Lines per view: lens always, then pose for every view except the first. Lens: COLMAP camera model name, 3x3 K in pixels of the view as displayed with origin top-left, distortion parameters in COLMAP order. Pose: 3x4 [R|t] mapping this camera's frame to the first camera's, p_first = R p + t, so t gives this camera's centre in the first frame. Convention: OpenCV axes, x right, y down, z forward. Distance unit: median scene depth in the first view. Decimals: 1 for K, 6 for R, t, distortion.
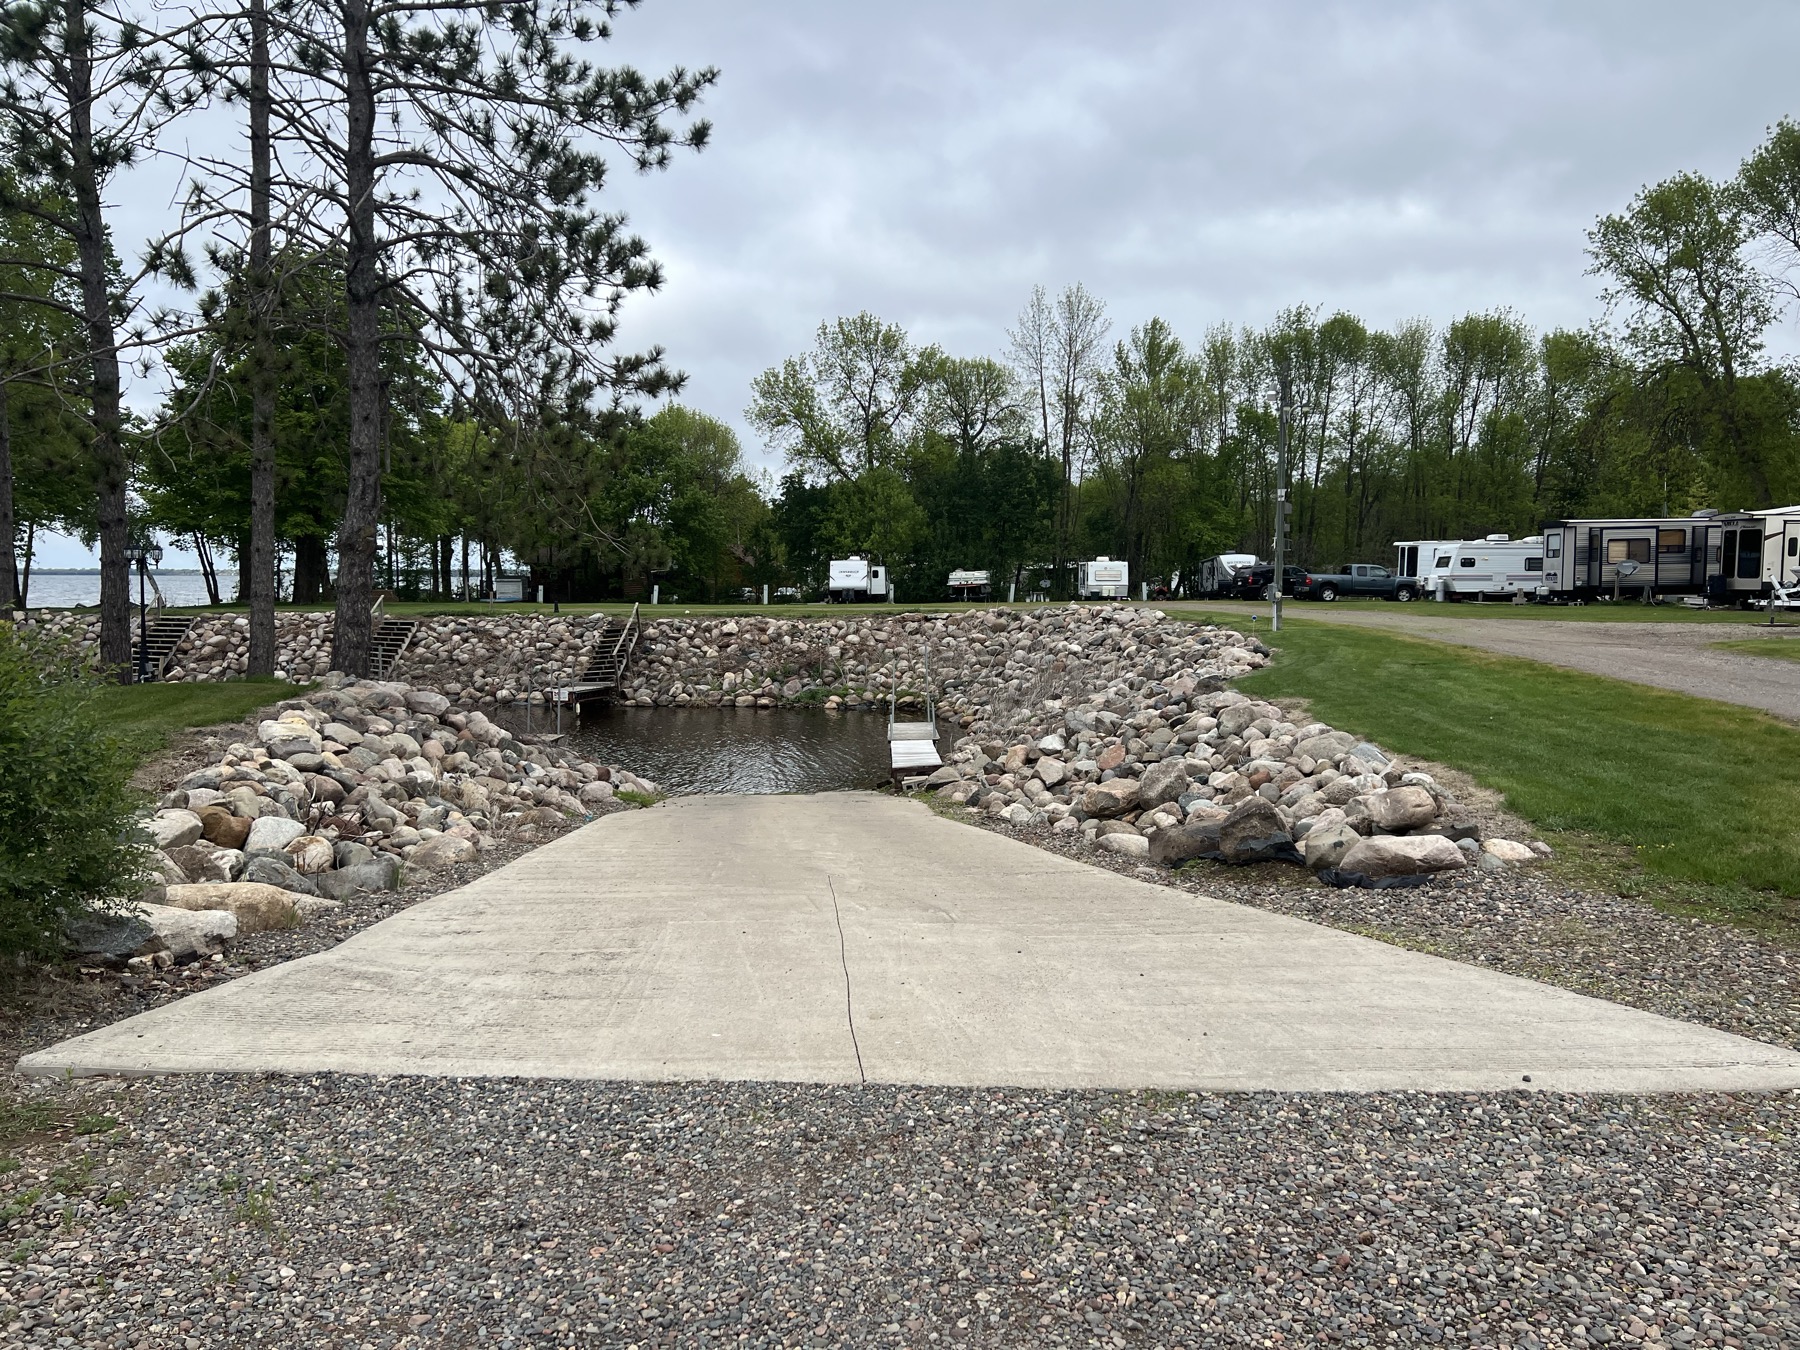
lens RADIAL K [[1349.6, 0, 891.3], [0, 1349.6, 684.9], [0, 0, 1]] dist [0.083795, -0.090505]
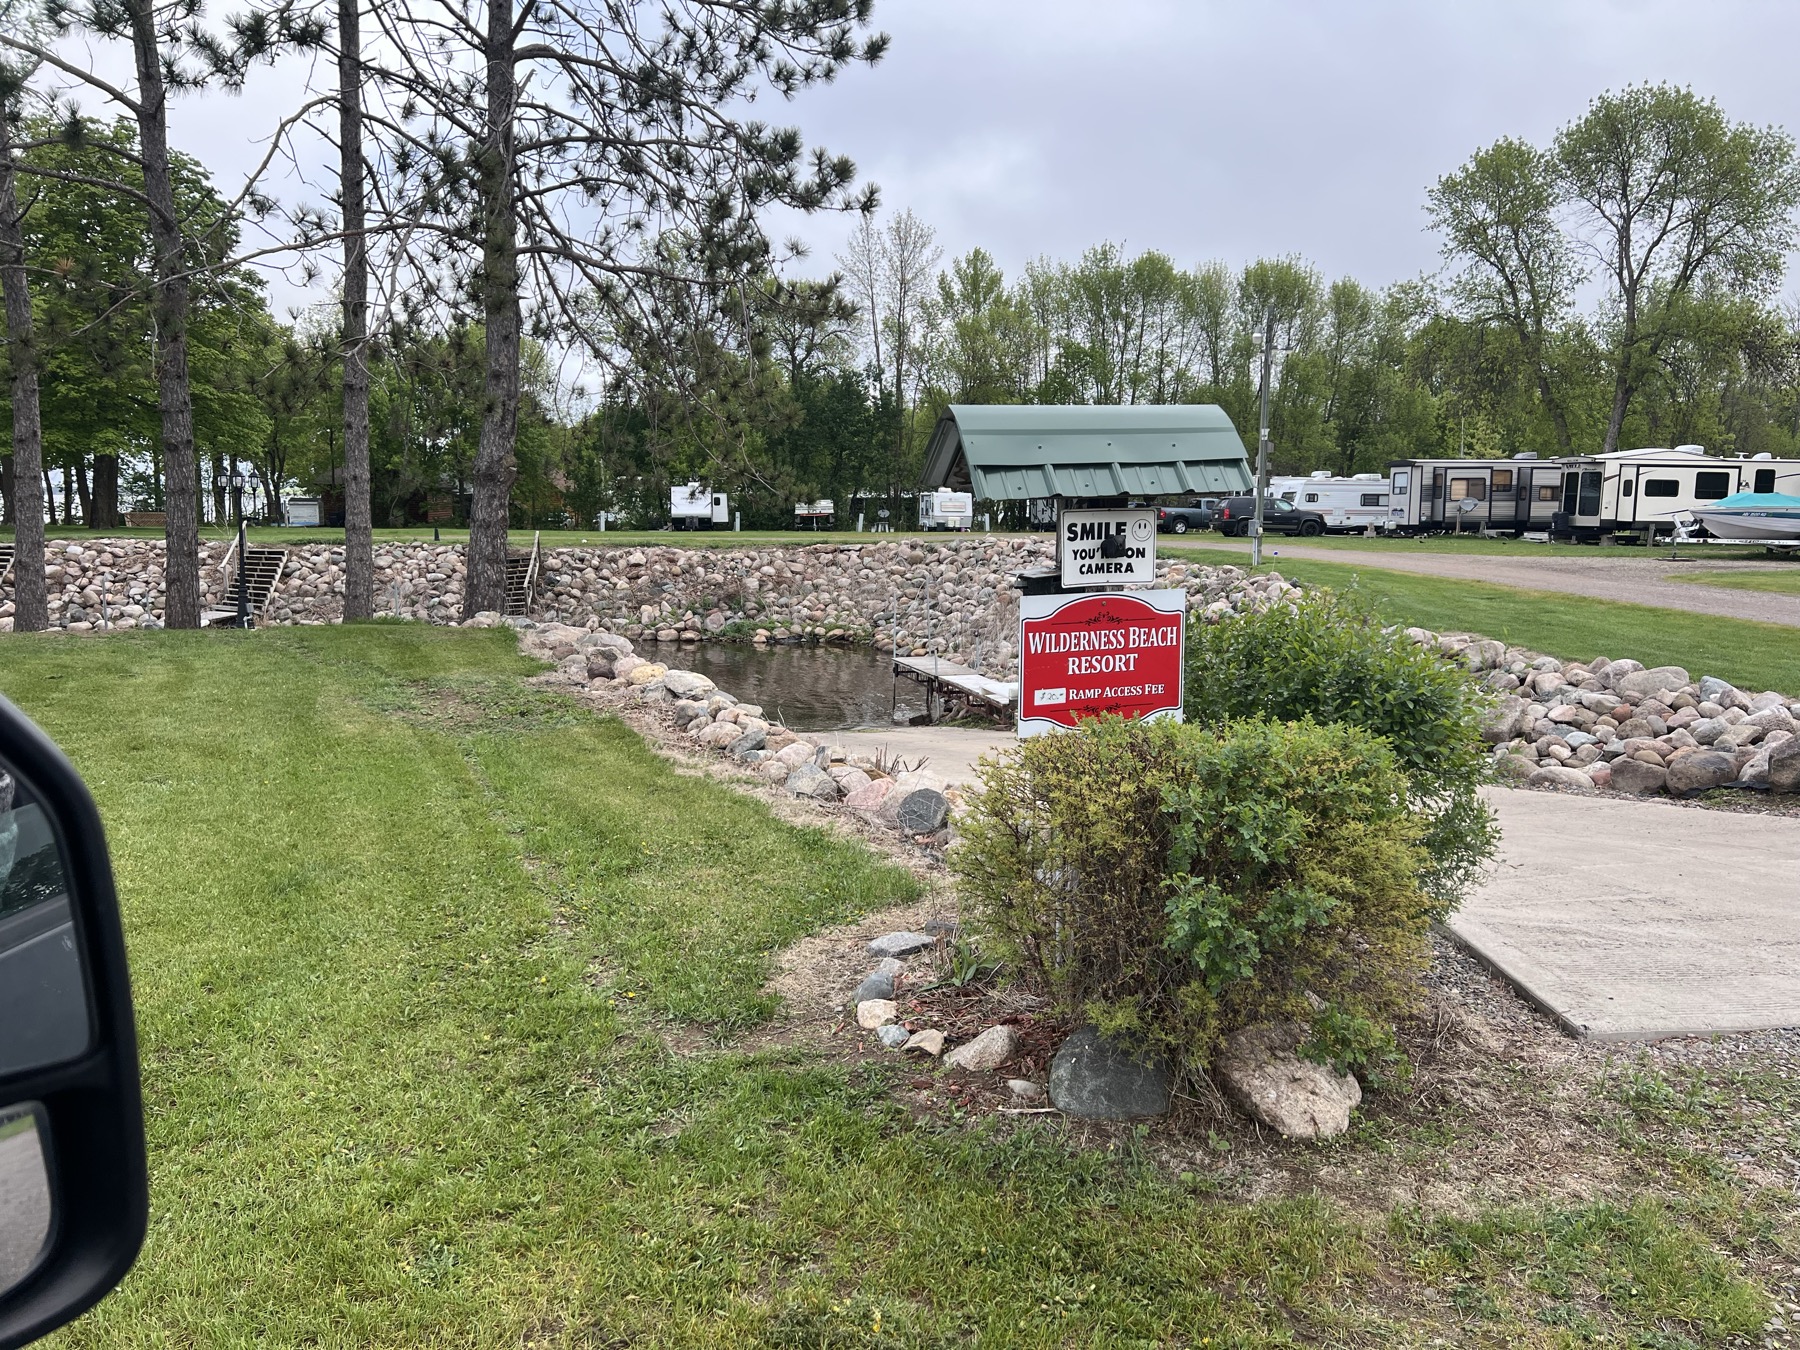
lens RADIAL K [[1349.6, 0, 911.0], [0, 1349.6, 685.4], [0, 0, 1]] dist [0.083795, -0.090505]
pose [[0.980715, -0.016261, 0.194765, -0.118095], [0.005770, 0.998507, 0.054311, -0.003391], [-0.195358, -0.052140, 0.979345, 0.011584]]
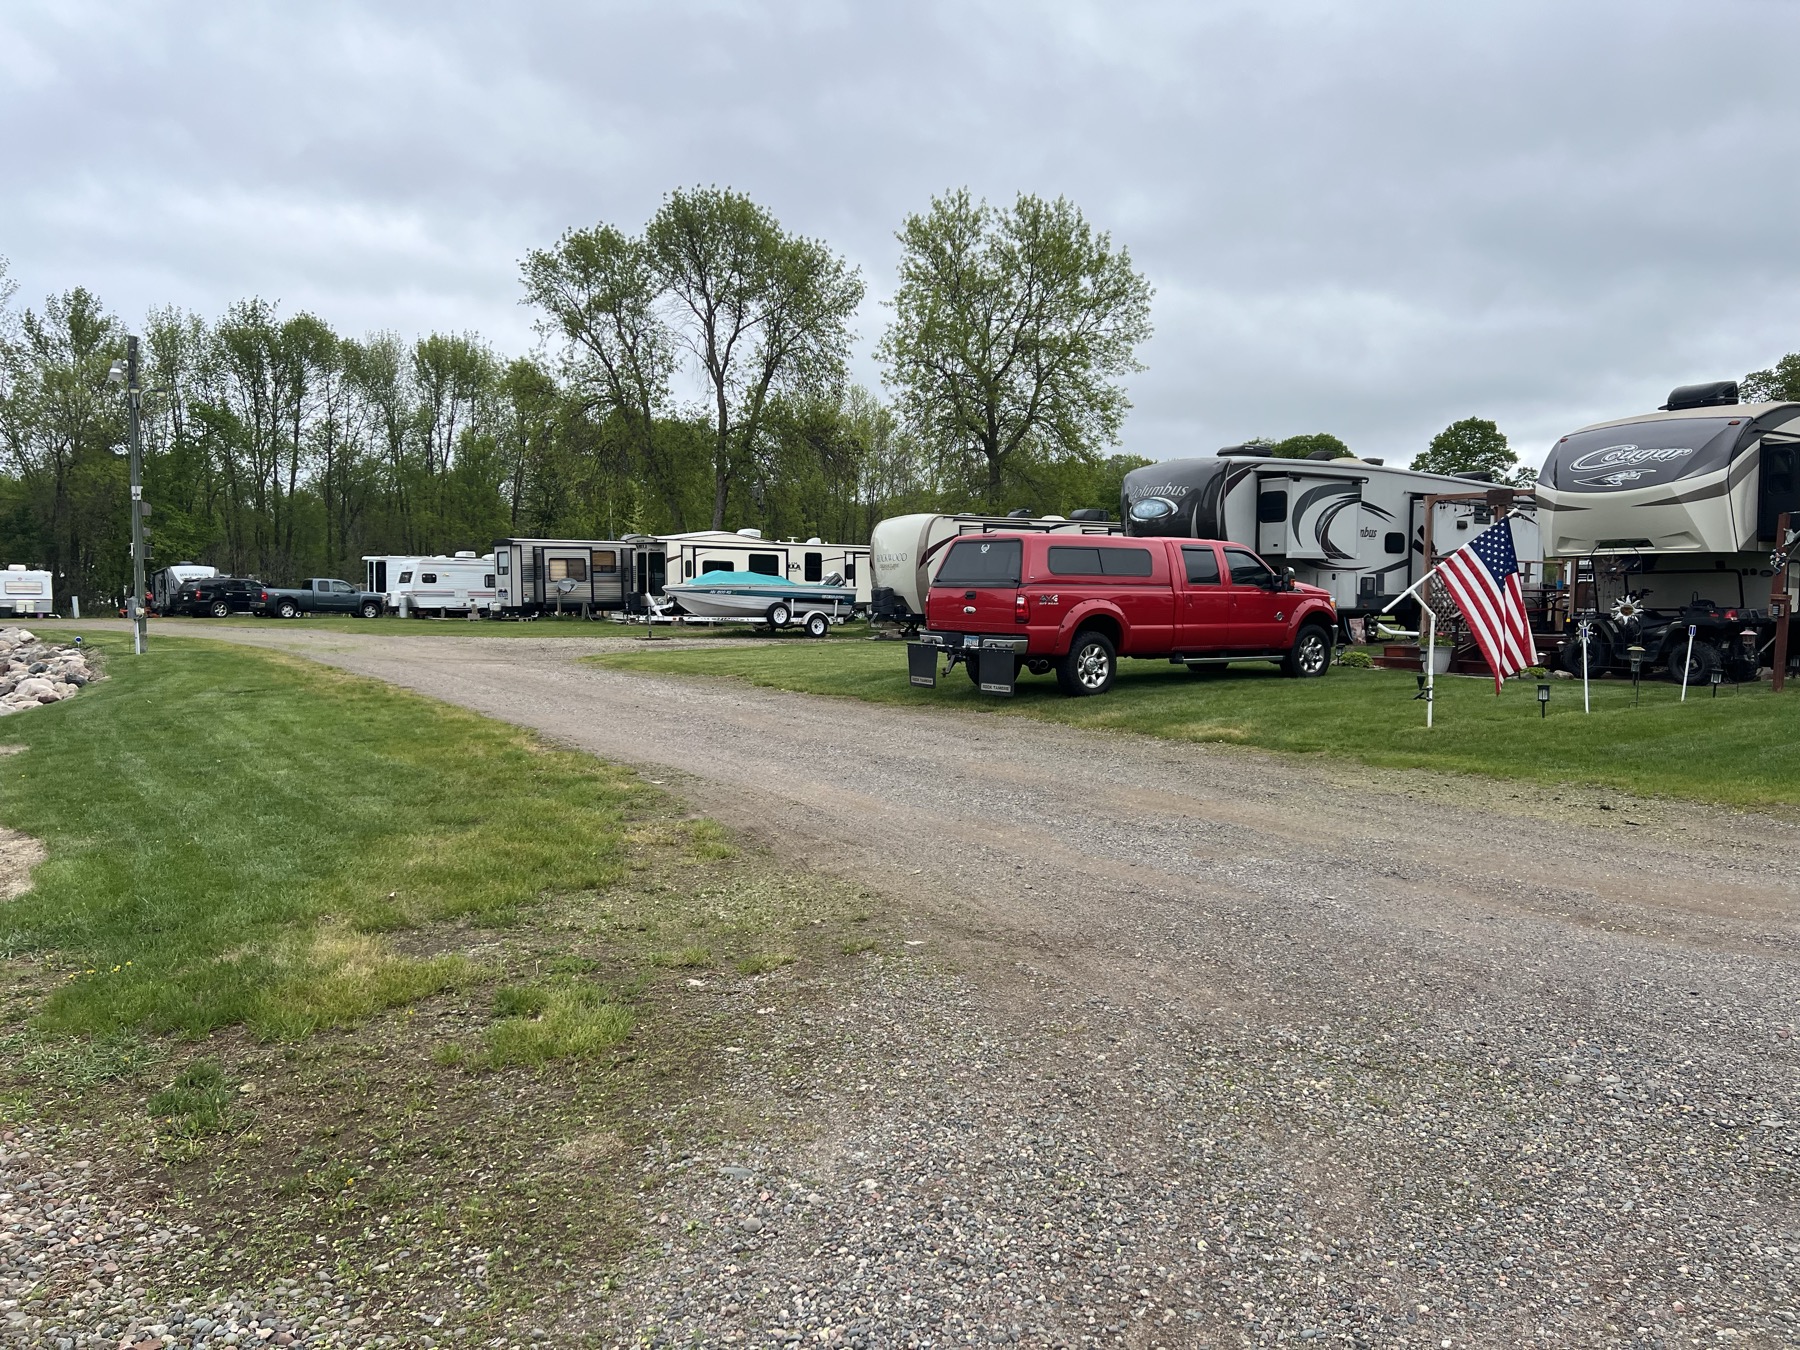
lens RADIAL K [[1349.6, 0, 892.1], [0, 1349.6, 679.3], [0, 0, 1]] dist [0.083795, -0.090505]
pose [[0.774376, -0.035715, 0.631717, 0.067427], [0.045772, 0.998952, 0.000370, -0.001717], [-0.631069, 0.028628, 0.775199, 0.028869]]
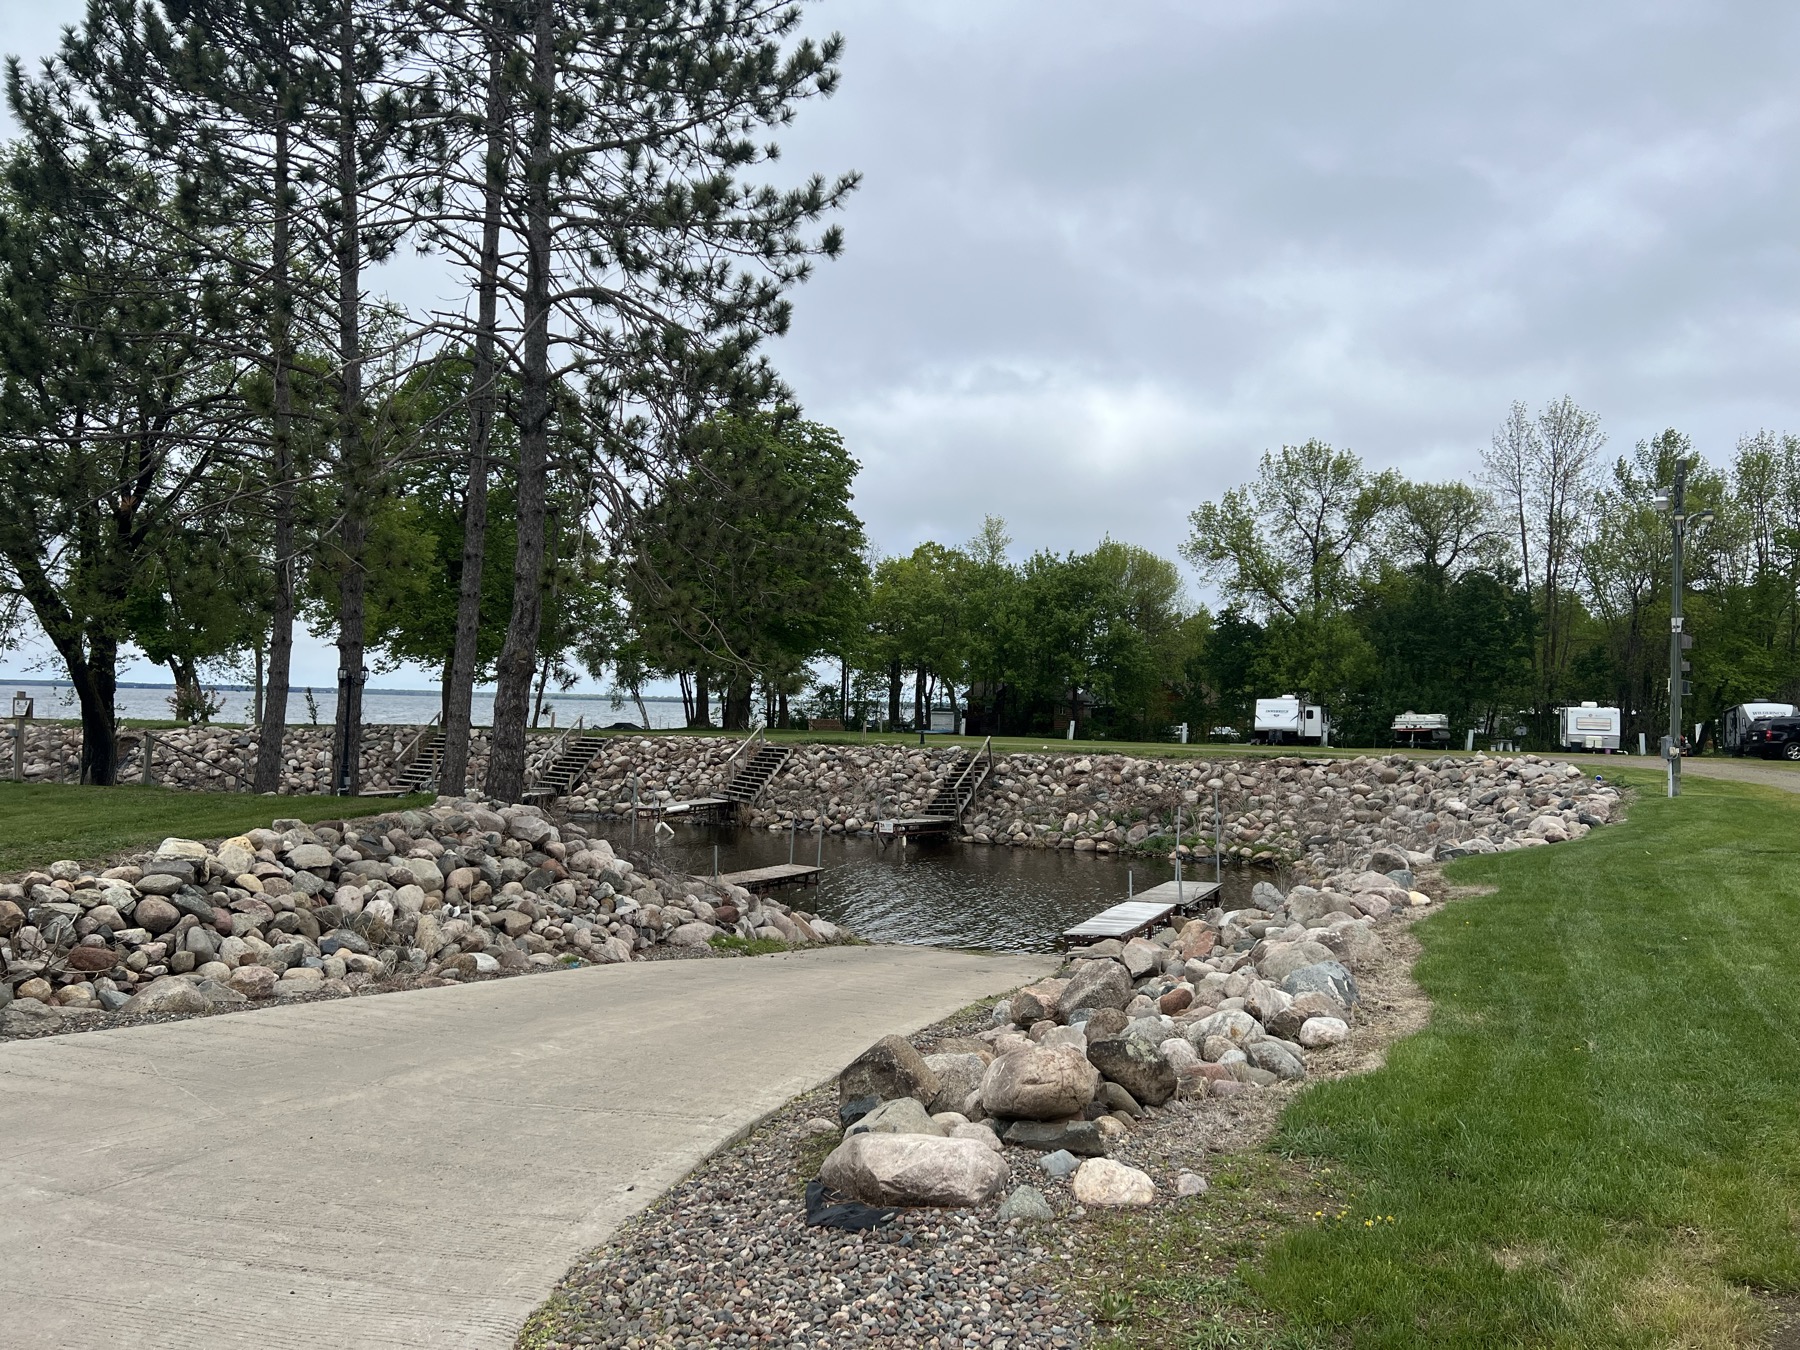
lens RADIAL K [[1349.6, 0, 895.0], [0, 1349.6, 682.5], [0, 0, 1]] dist [0.083795, -0.090505]
pose [[0.935100, 0.016506, -0.353998, 0.091441], [-0.052820, 0.994248, -0.093167, -0.005007], [0.350424, 0.105818, 0.930594, 0.064796]]
